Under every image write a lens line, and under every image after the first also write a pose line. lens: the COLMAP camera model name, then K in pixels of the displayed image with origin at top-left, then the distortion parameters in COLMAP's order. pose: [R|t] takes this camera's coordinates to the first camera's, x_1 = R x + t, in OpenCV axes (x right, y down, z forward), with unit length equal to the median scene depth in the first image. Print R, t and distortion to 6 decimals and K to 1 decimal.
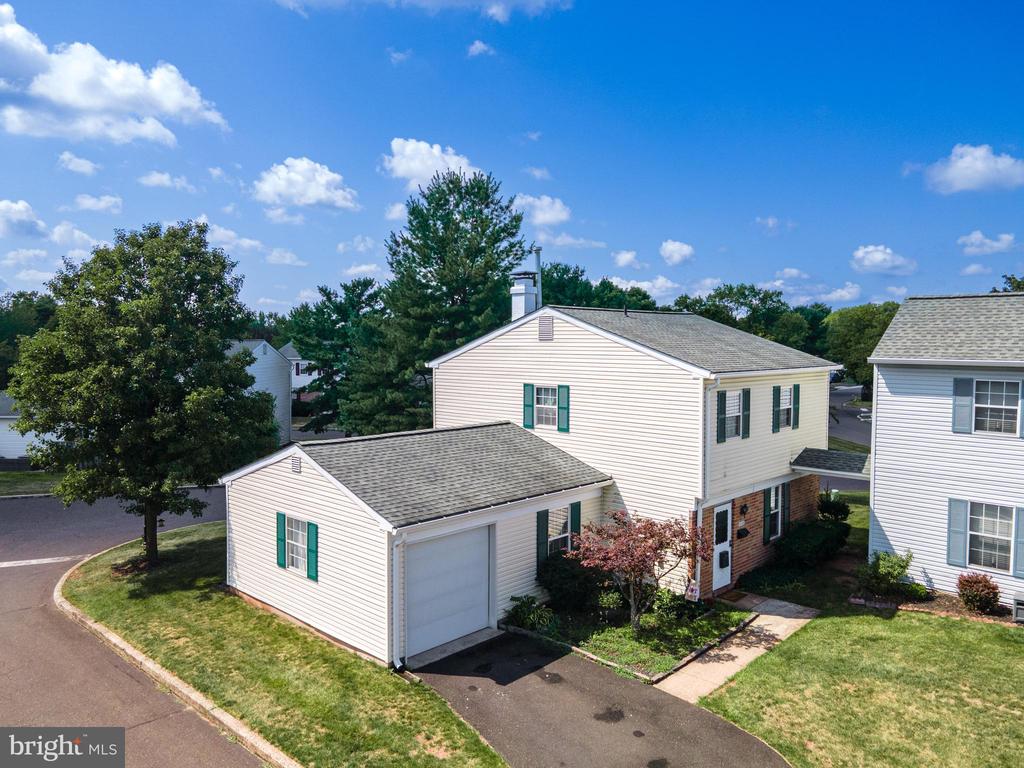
lens RADIAL K [[741.0, 0, 501.0], [0, 741.0, 383.7], [0, 0, 1]] dist [0.033847, 0.011935]
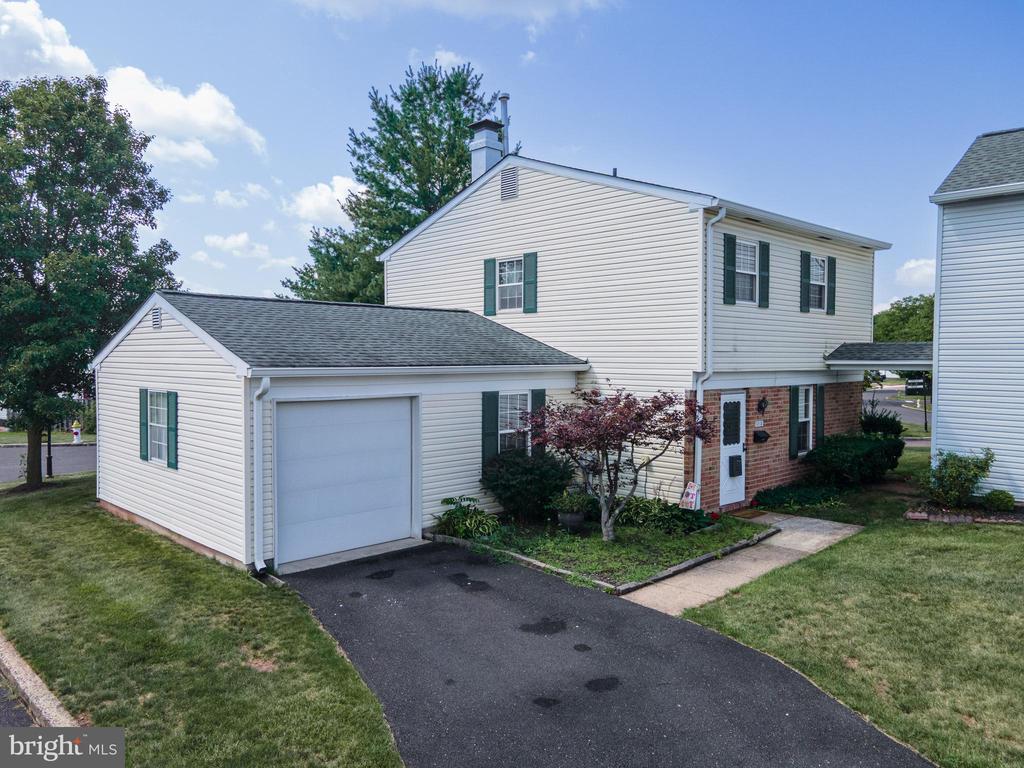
lens RADIAL K [[741.0, 0, 502.1], [0, 741.0, 380.2], [0, 0, 1]] dist [0.033847, 0.011935]
pose [[0.999085, -0.000305, -0.042777, 0.099610], [-0.000803, 0.999665, -0.025874, 0.177525], [0.042771, 0.025885, 0.998750, 0.242502]]
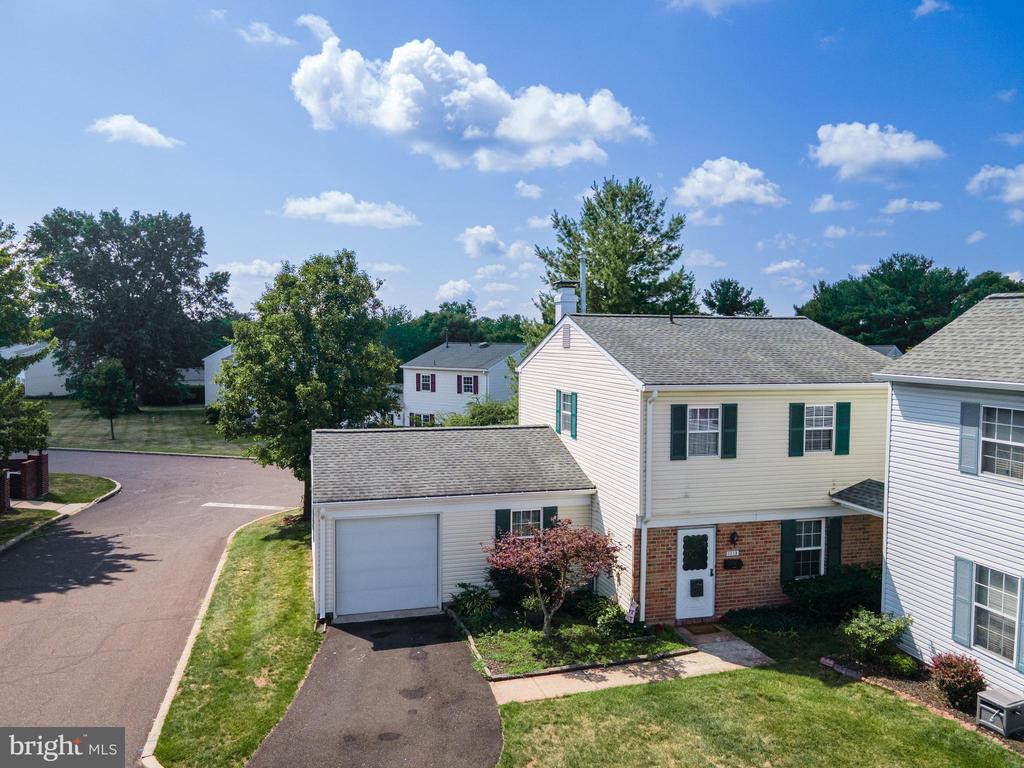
lens RADIAL K [[741.0, 0, 507.8], [0, 741.0, 382.4], [0, 0, 1]] dist [0.033847, 0.011935]
pose [[0.859221, 0.032272, -0.510586, 0.590679], [-0.034133, 0.999401, 0.005728, -0.016169], [0.510465, 0.012507, 0.859807, 0.090160]]
